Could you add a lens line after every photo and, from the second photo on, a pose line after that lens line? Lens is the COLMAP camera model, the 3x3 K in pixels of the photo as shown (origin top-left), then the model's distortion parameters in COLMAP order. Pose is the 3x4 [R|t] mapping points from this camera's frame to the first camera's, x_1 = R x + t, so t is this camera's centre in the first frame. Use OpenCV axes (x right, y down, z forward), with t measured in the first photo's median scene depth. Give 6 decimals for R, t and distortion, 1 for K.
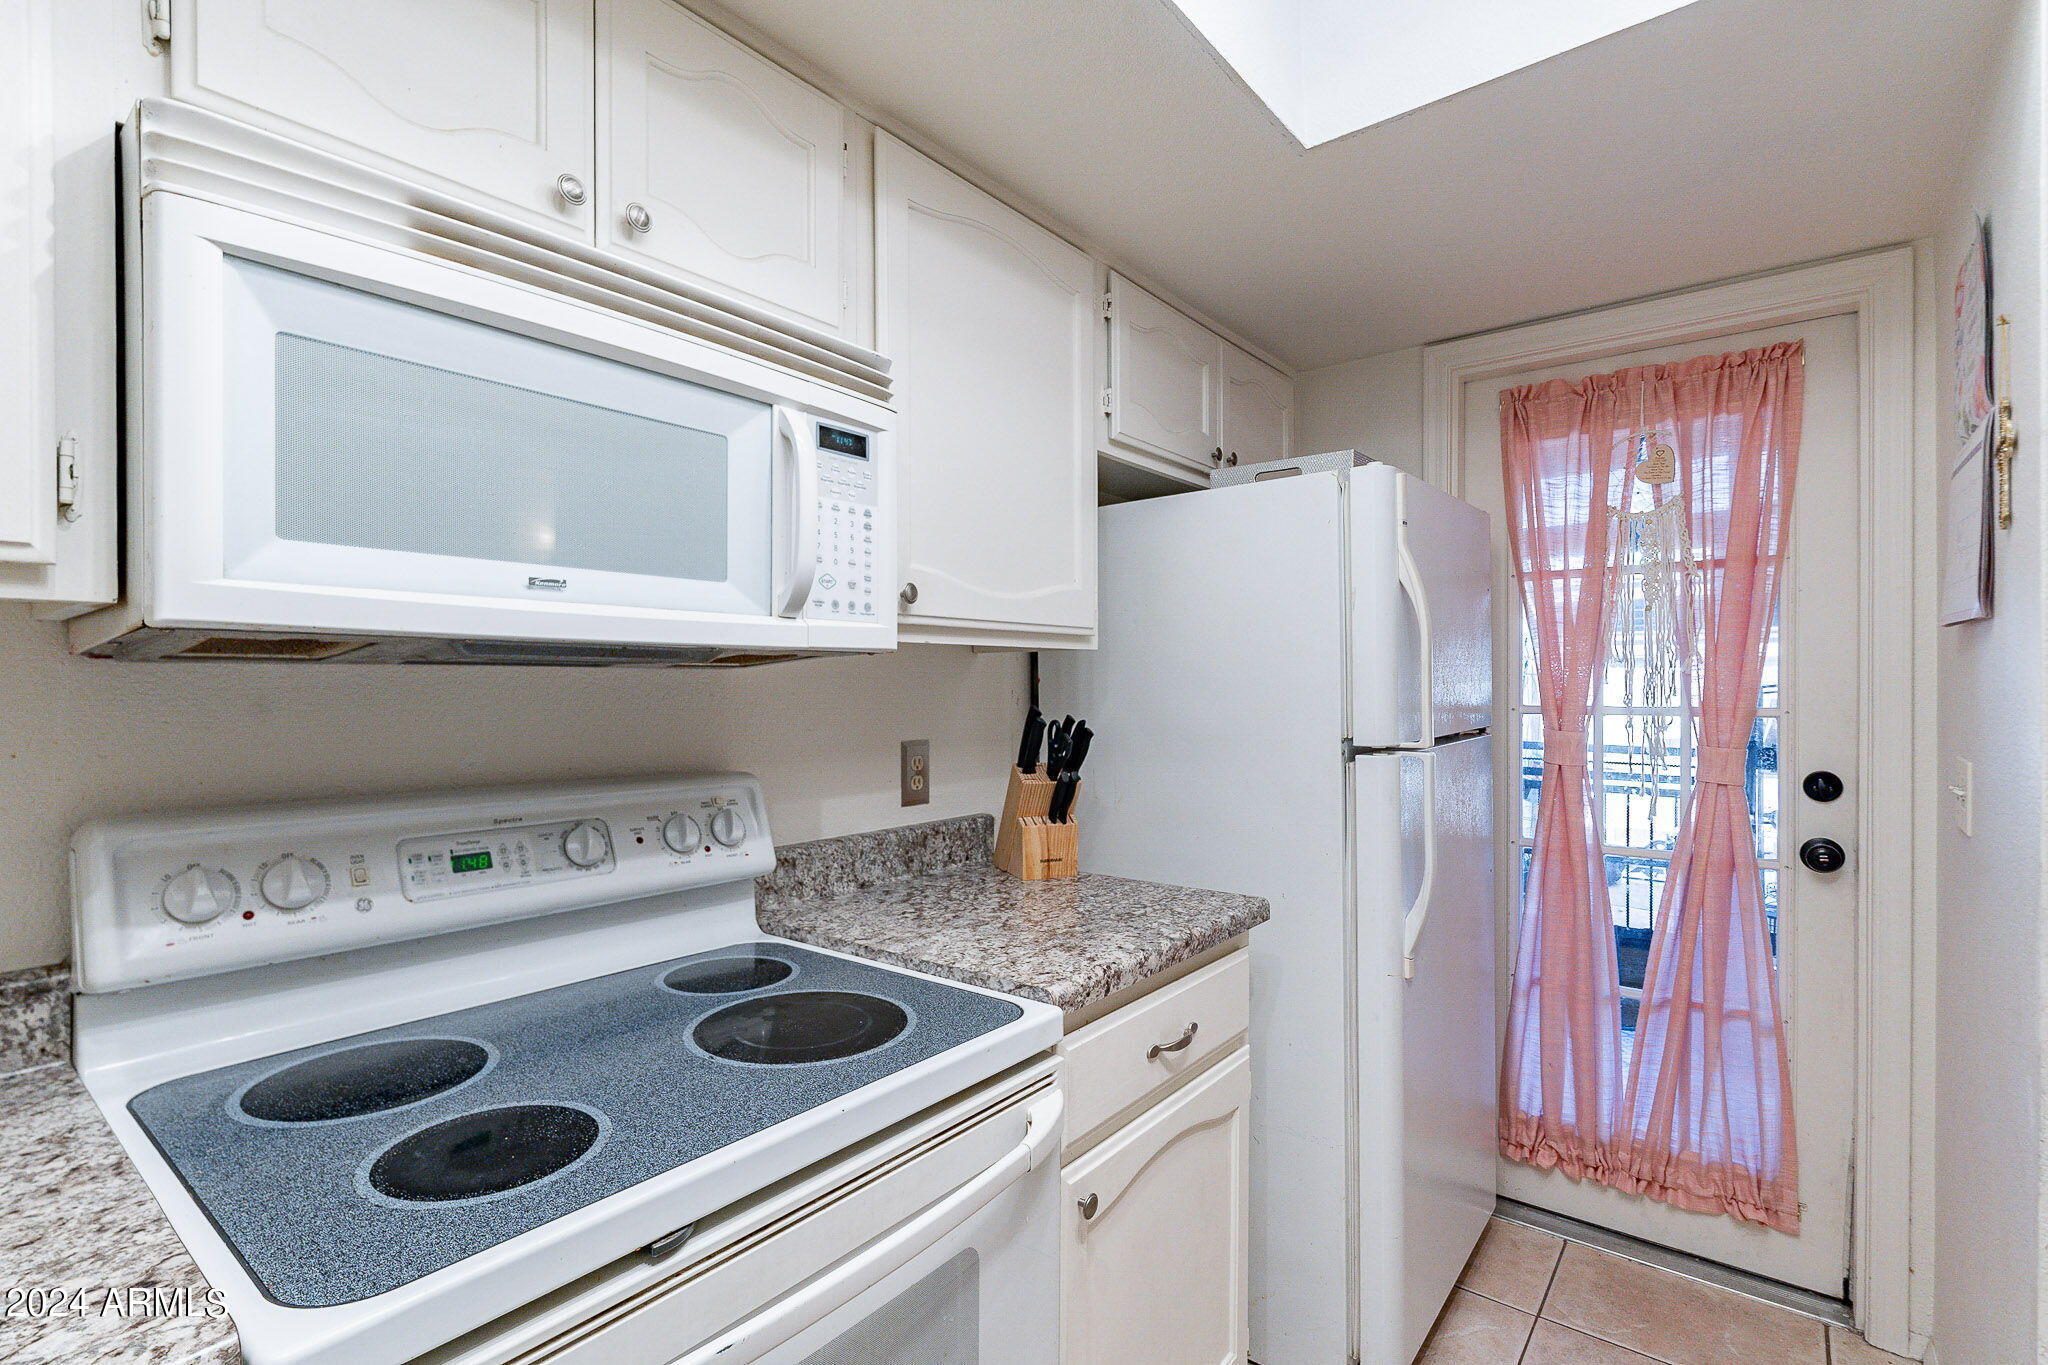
lens RADIAL K [[953.9, 0, 1021.6], [0, 953.9, 686.8], [0, 0, 1]] dist [-0.002862, -0.000937]
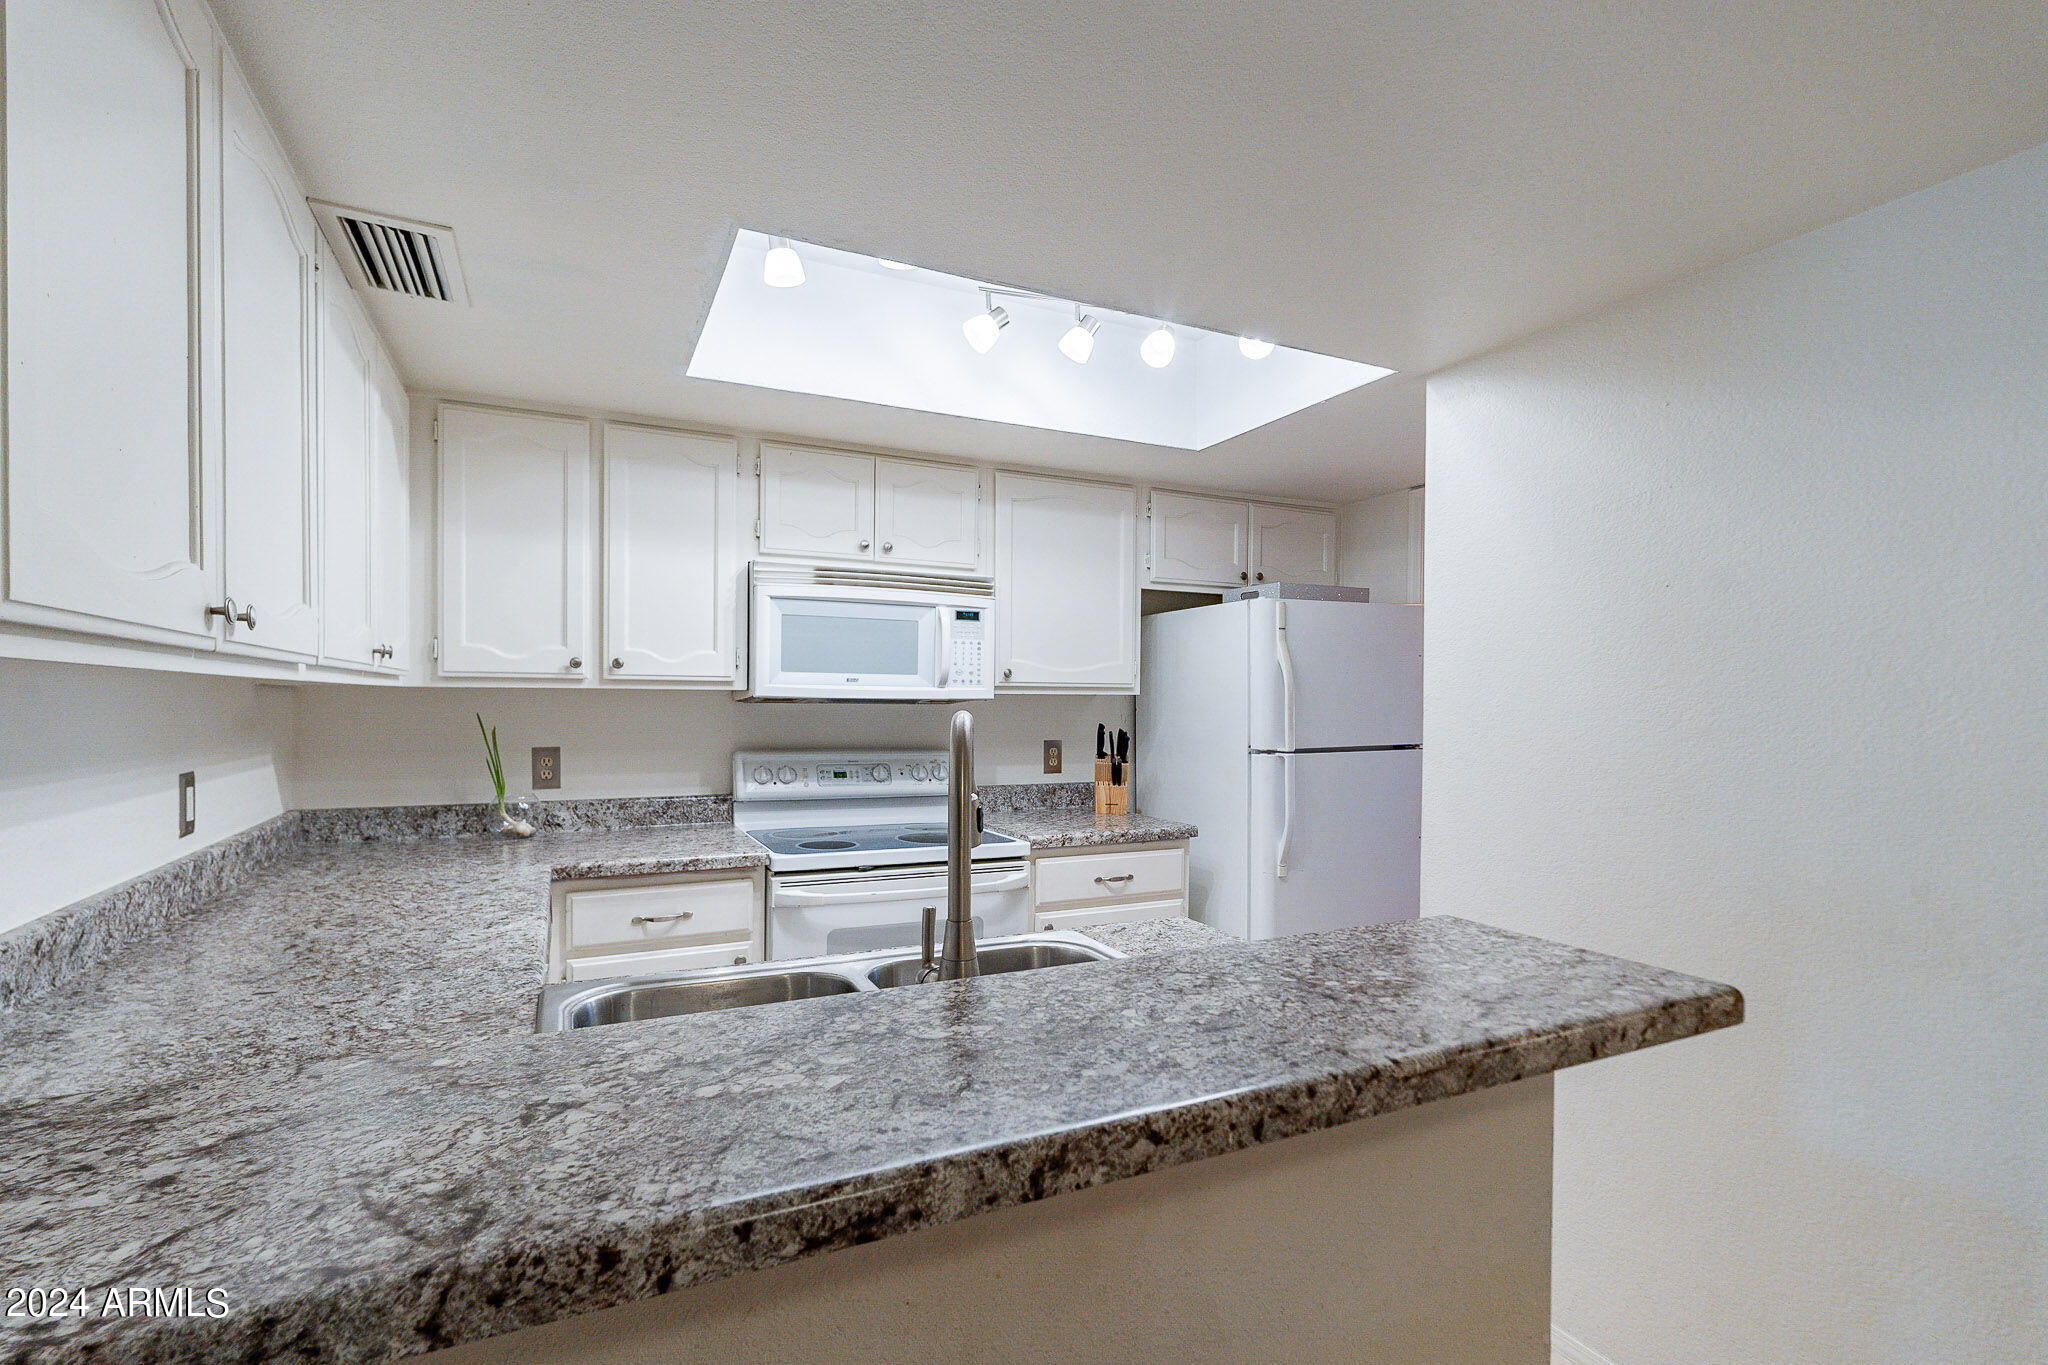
lens RADIAL K [[953.9, 0, 1021.6], [0, 953.9, 686.8], [0, 0, 1]] dist [-0.002862, -0.000937]
pose [[0.901142, 0.005591, -0.433488, 0.995582], [-0.011761, 0.999864, -0.011553, -0.042560], [0.433365, 0.015510, 0.901085, -1.154754]]
